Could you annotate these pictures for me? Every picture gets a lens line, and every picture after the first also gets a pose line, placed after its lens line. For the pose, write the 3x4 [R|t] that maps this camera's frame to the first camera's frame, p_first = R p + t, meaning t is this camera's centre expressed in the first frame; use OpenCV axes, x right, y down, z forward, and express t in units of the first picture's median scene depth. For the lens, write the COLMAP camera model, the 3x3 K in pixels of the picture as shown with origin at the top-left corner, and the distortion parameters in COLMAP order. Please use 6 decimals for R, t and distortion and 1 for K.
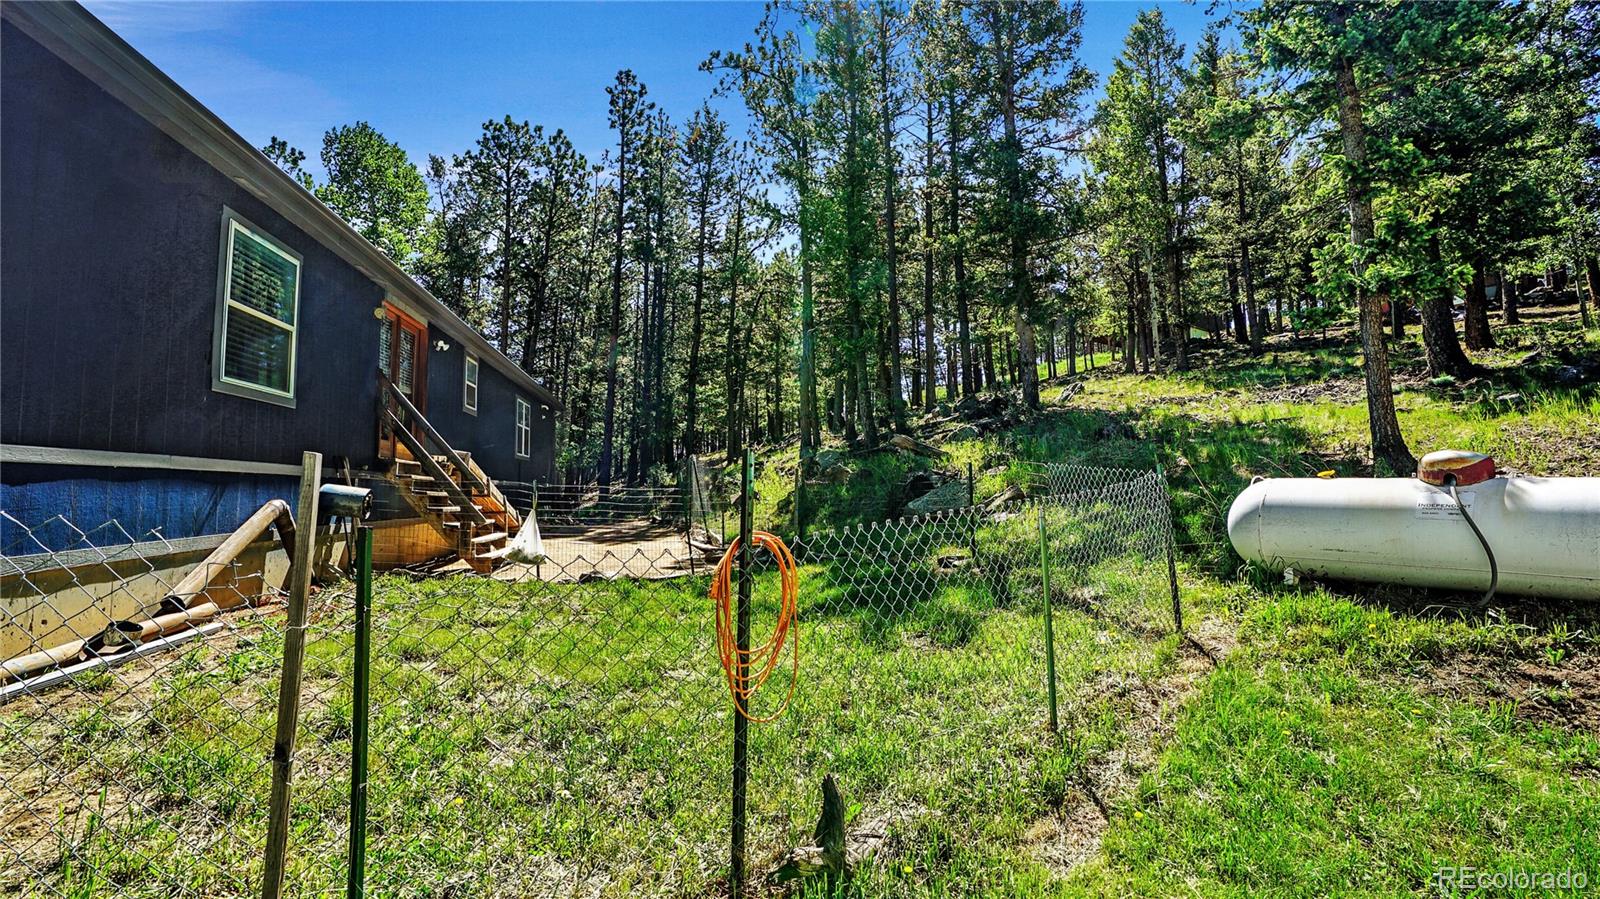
lens RADIAL K [[741.1, 0, 805.7], [0, 741.1, 446.7], [0, 0, 1]] dist [-0.062662, 0.021837]
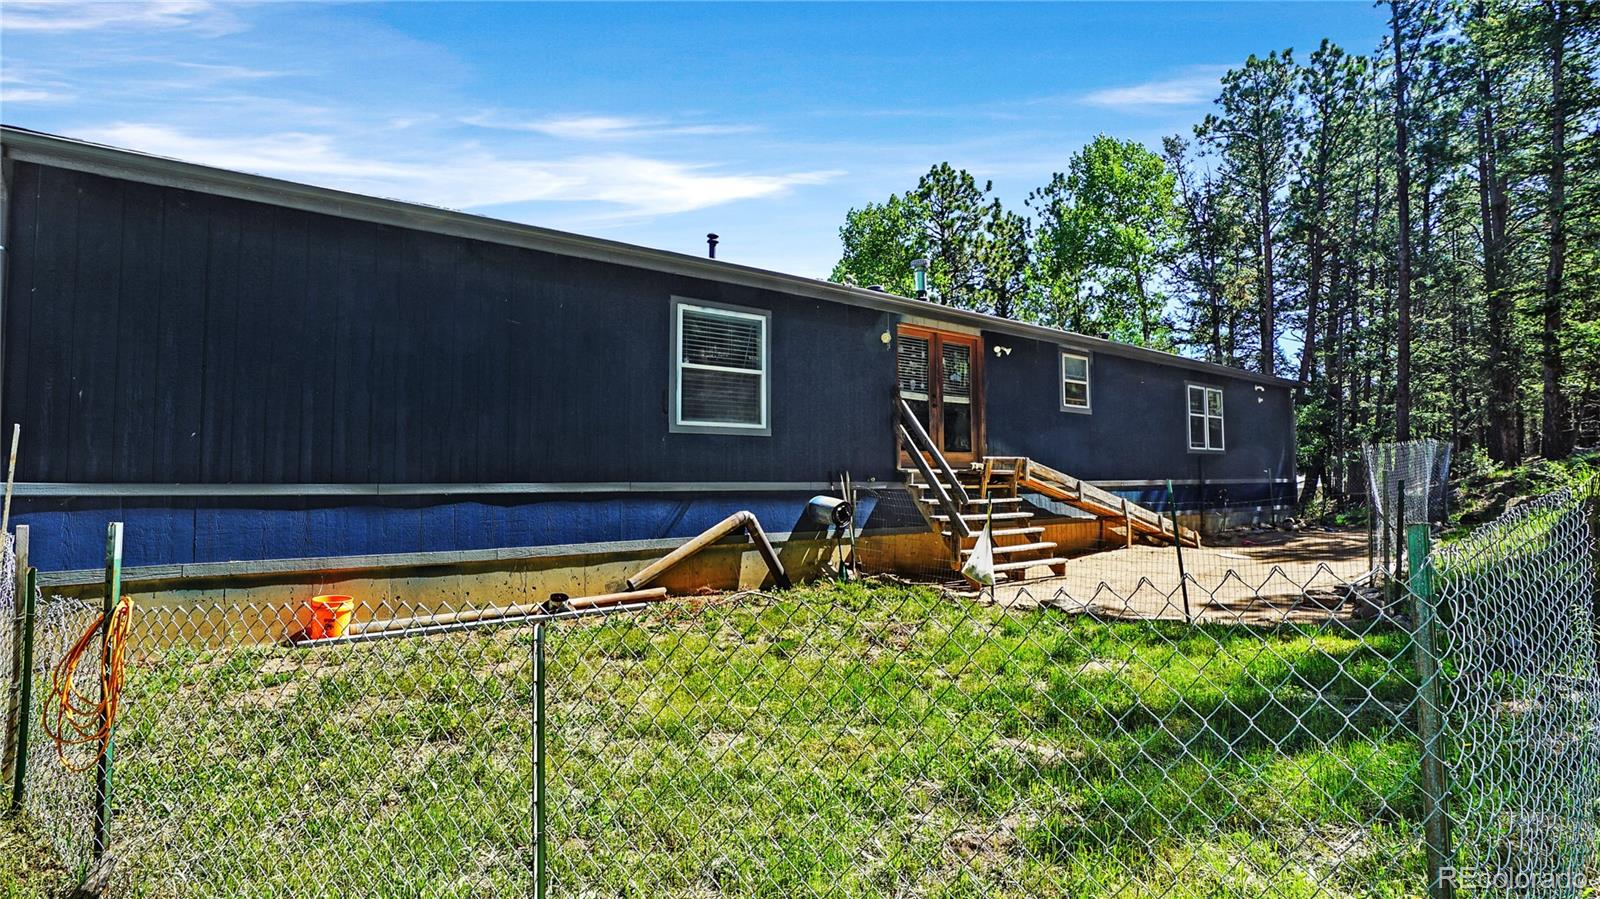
lens RADIAL K [[741.1, 0, 802.0], [0, 741.1, 444.1], [0, 0, 1]] dist [-0.062662, 0.021837]
pose [[0.430999, -0.049338, -0.901003, 0.524447], [0.059783, 0.997872, -0.026045, -0.003377], [0.900370, -0.042639, 0.433031, 0.581338]]
